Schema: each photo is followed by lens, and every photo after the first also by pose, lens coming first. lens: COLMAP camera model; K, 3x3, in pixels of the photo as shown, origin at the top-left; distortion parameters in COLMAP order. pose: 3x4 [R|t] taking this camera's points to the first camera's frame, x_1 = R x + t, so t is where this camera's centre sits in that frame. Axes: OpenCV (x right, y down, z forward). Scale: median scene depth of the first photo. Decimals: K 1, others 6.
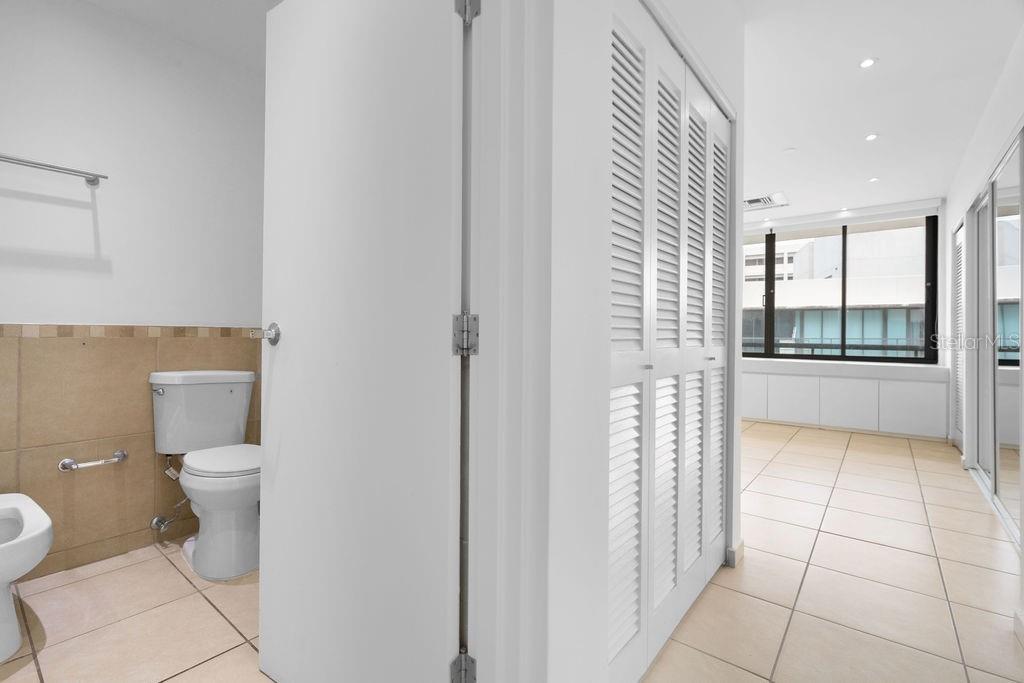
lens RADIAL K [[462.9, 0, 510.6], [0, 462.9, 336.2], [0, 0, 1]] dist [0.004682, 0.000229]
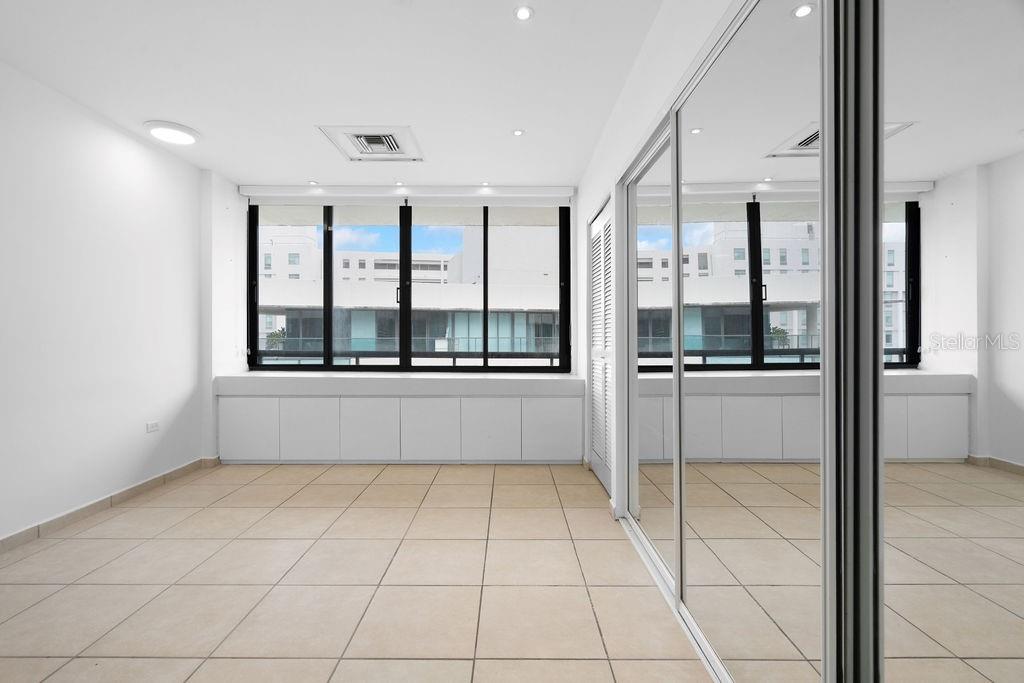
lens RADIAL K [[462.9, 0, 512.4], [0, 462.9, 335.4], [0, 0, 1]] dist [0.004682, 0.000229]
pose [[0.775595, -0.006687, 0.631195, 0.259838], [0.006488, 0.999976, 0.002623, -0.015593], [-0.631197, 0.002061, 0.775620, 0.367025]]
